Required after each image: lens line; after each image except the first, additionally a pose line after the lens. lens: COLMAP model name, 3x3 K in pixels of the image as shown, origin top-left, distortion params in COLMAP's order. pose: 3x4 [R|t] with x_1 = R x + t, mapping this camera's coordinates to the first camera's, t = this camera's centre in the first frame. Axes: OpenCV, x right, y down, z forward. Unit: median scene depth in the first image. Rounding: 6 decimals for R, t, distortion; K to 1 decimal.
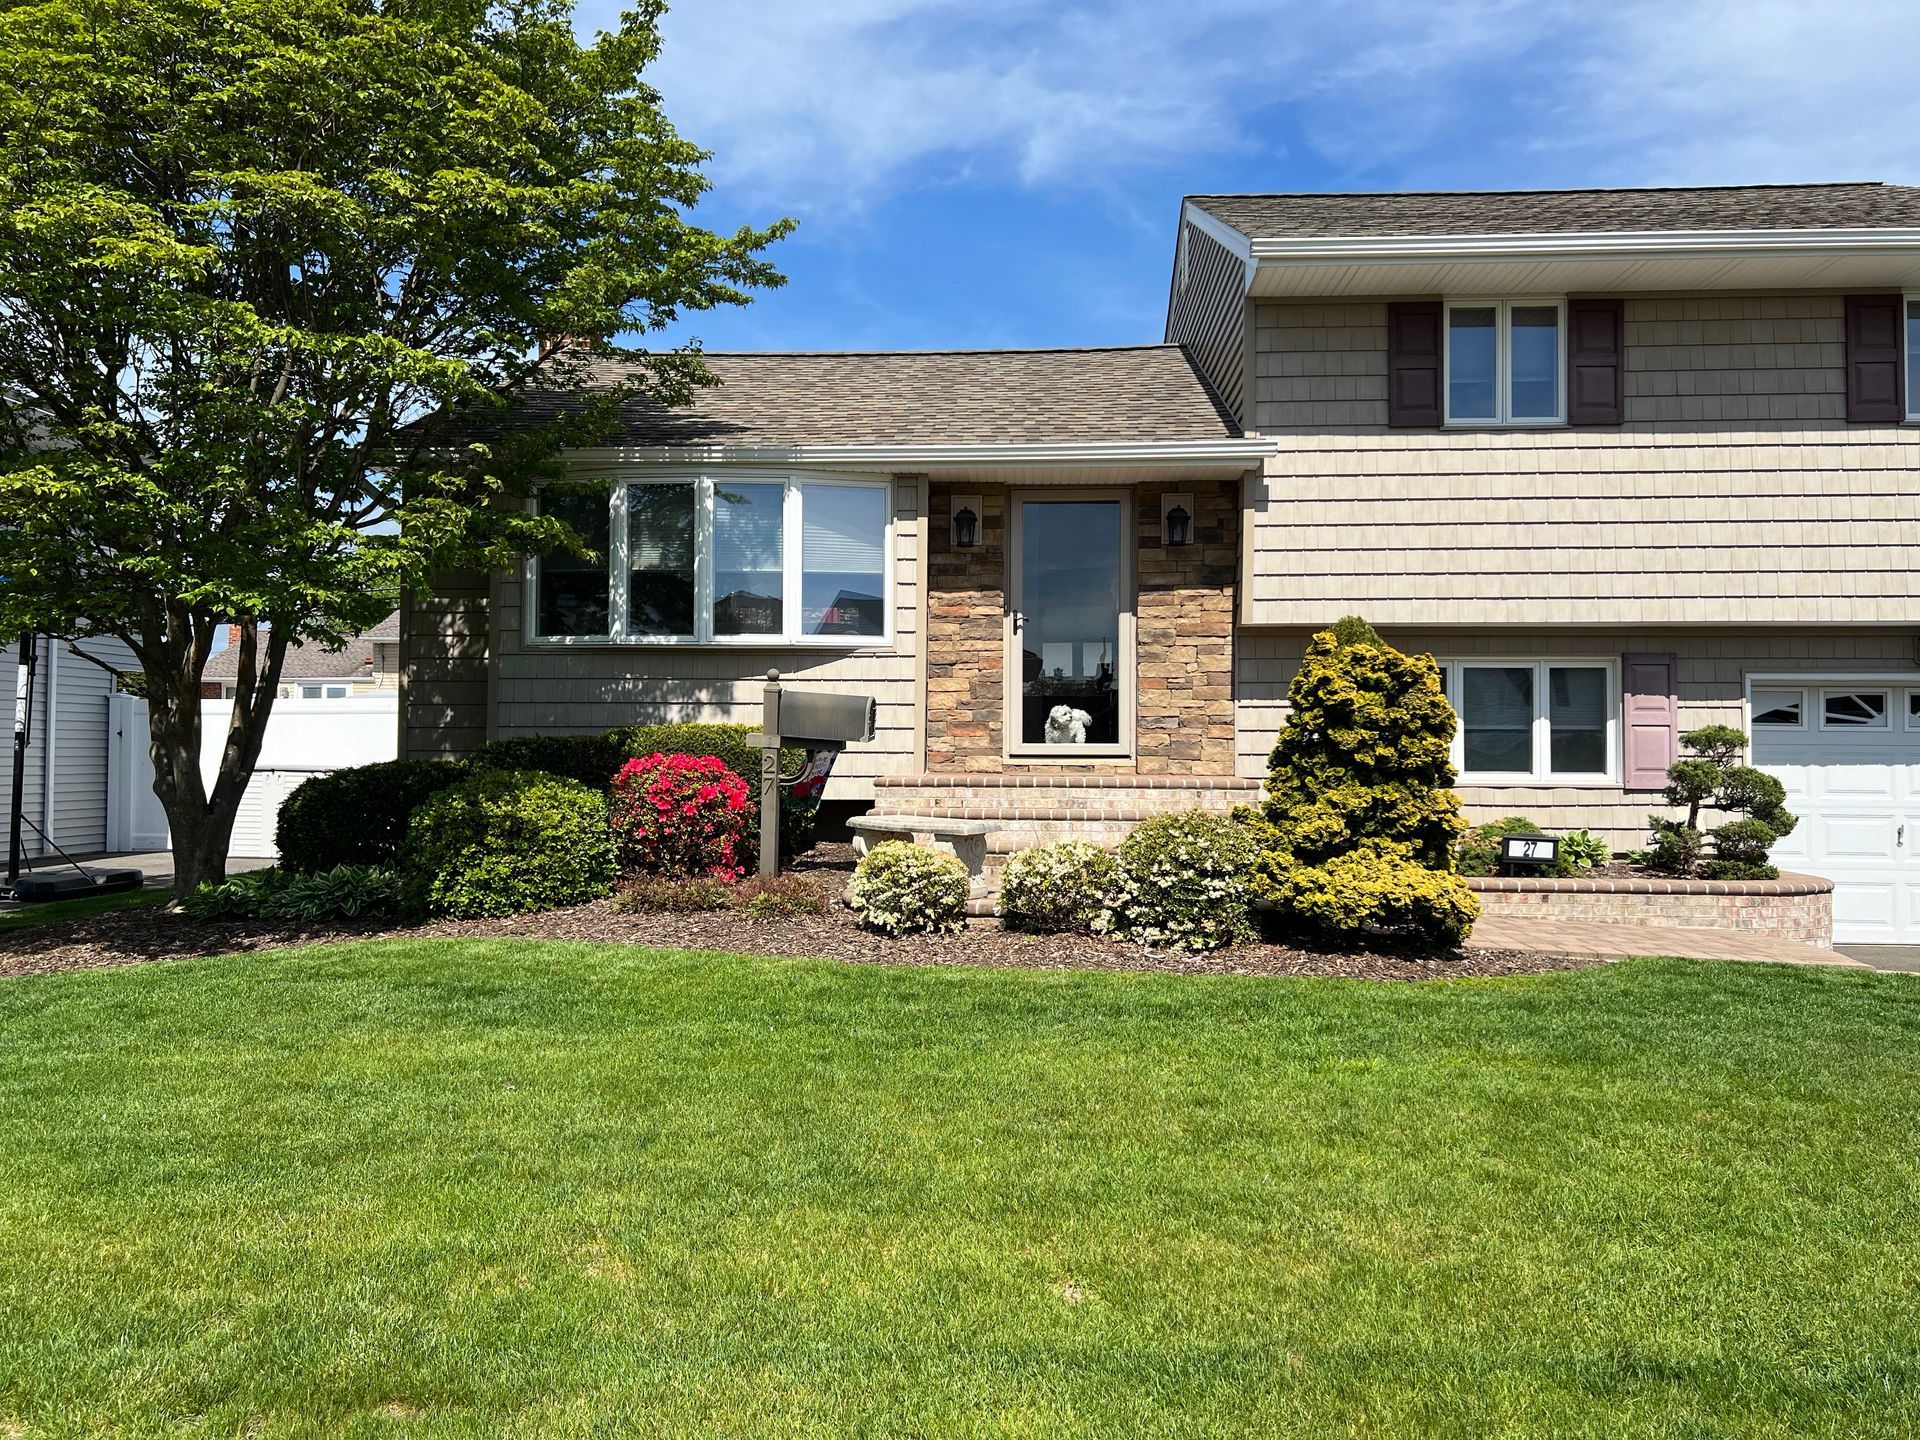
lens RADIAL K [[1654.4, 0, 879.2], [0, 1654.4, 724.4], [0, 0, 1]] dist [0.077756, -0.174453]
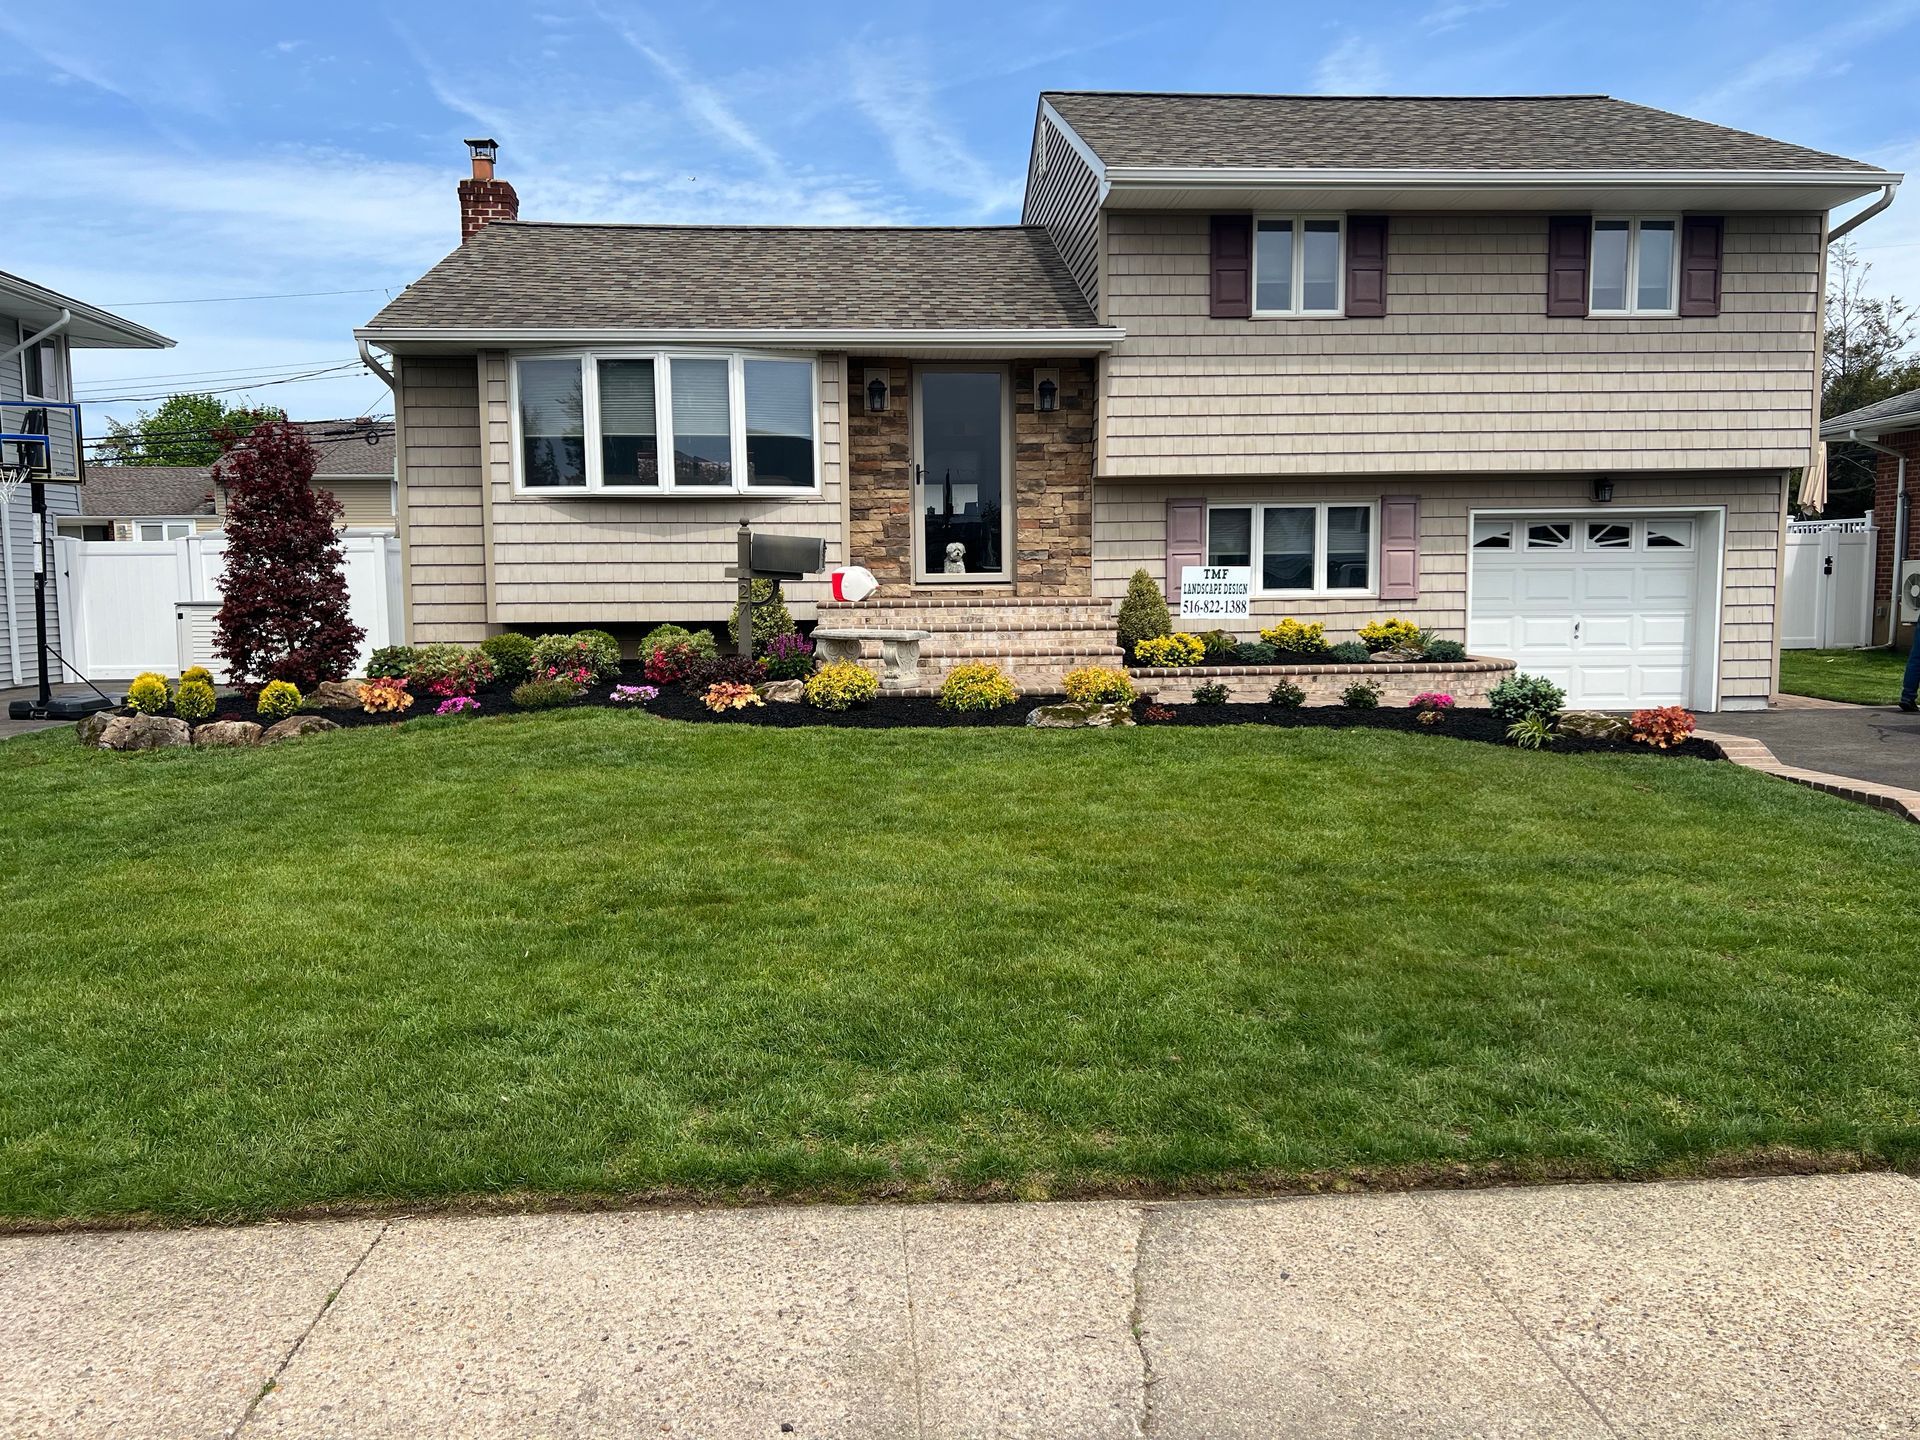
lens RADIAL K [[1459.3, 0, 968.9], [0, 1459.3, 752.6], [0, 0, 1]] dist [0.079065, -0.098808]
pose [[0.990729, -0.031657, 0.132110, -0.033959], [0.013949, 0.991035, 0.132873, -0.000612], [-0.135132, -0.129798, 0.982289, -0.115476]]
